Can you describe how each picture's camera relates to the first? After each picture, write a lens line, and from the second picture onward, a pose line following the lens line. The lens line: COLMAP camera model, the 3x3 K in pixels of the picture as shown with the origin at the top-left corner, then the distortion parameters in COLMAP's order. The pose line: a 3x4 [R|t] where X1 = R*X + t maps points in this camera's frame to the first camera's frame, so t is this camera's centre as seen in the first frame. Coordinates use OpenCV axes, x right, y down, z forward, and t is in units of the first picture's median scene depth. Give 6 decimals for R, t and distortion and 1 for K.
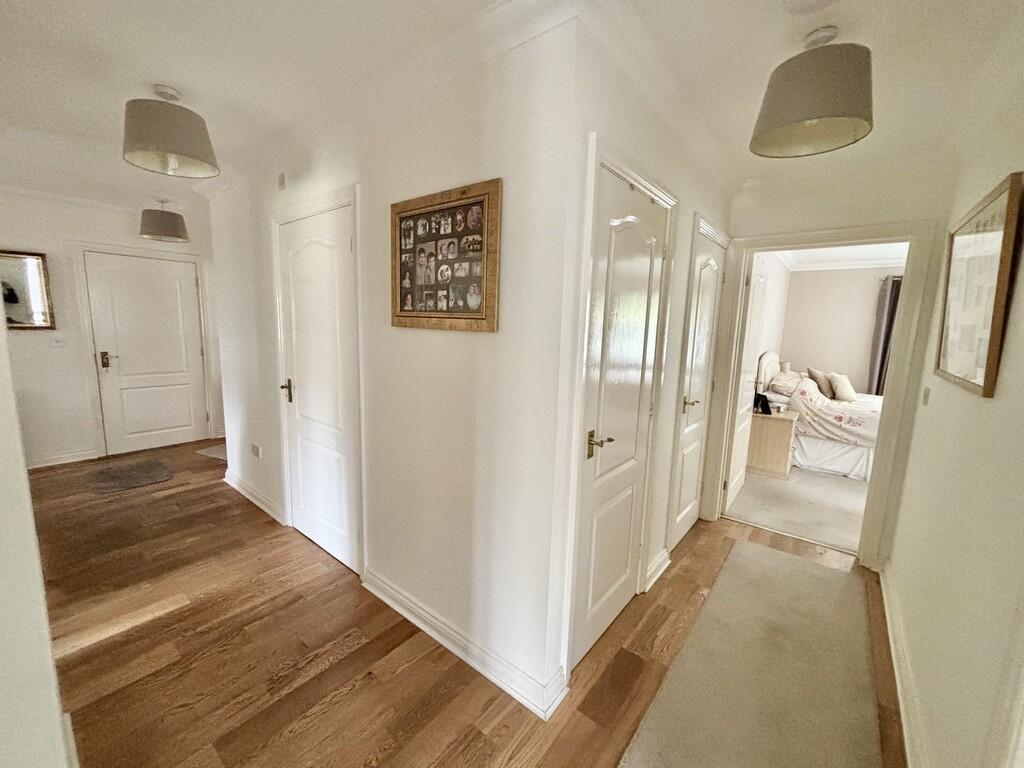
lens RADIAL K [[411.1, 0, 513.1], [0, 411.1, 381.6], [0, 0, 1]] dist [-0.000451, -0.001670]
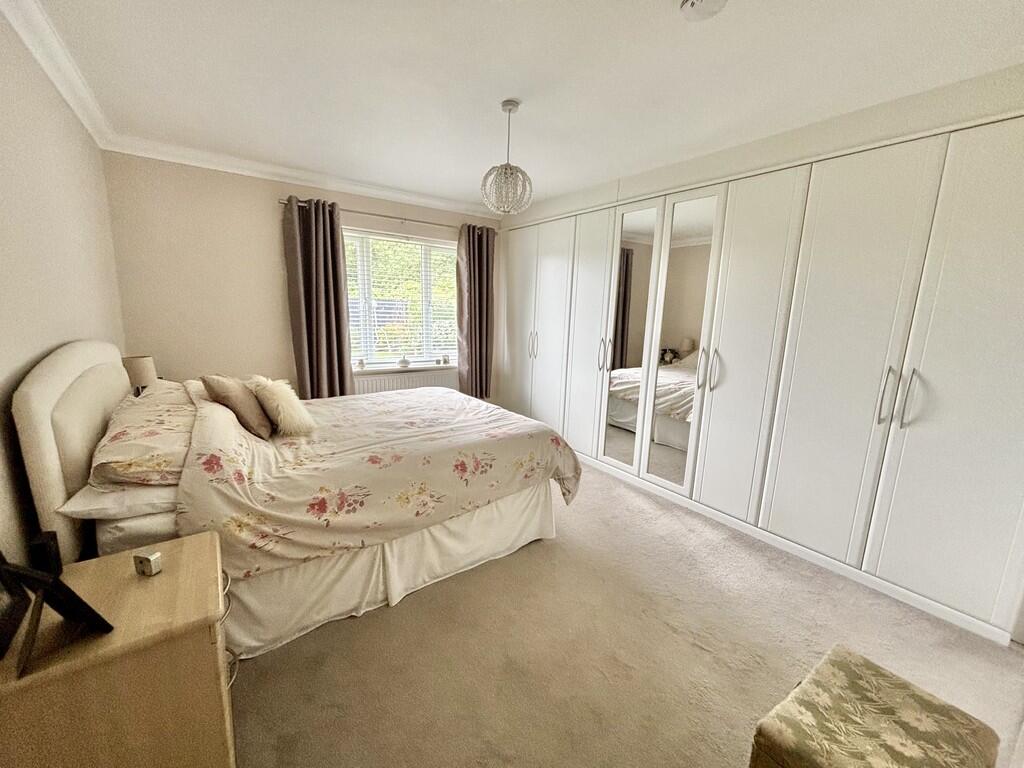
lens RADIAL K [[411.1, 0, 512.7], [0, 411.1, 382.0], [0, 0, 1]] dist [-0.000451, -0.001670]
pose [[0.269490, -0.202796, 0.941408, 0.478862], [0.116815, 0.977240, 0.177075, -0.073428], [-0.955892, 0.062250, 0.287047, 0.677551]]
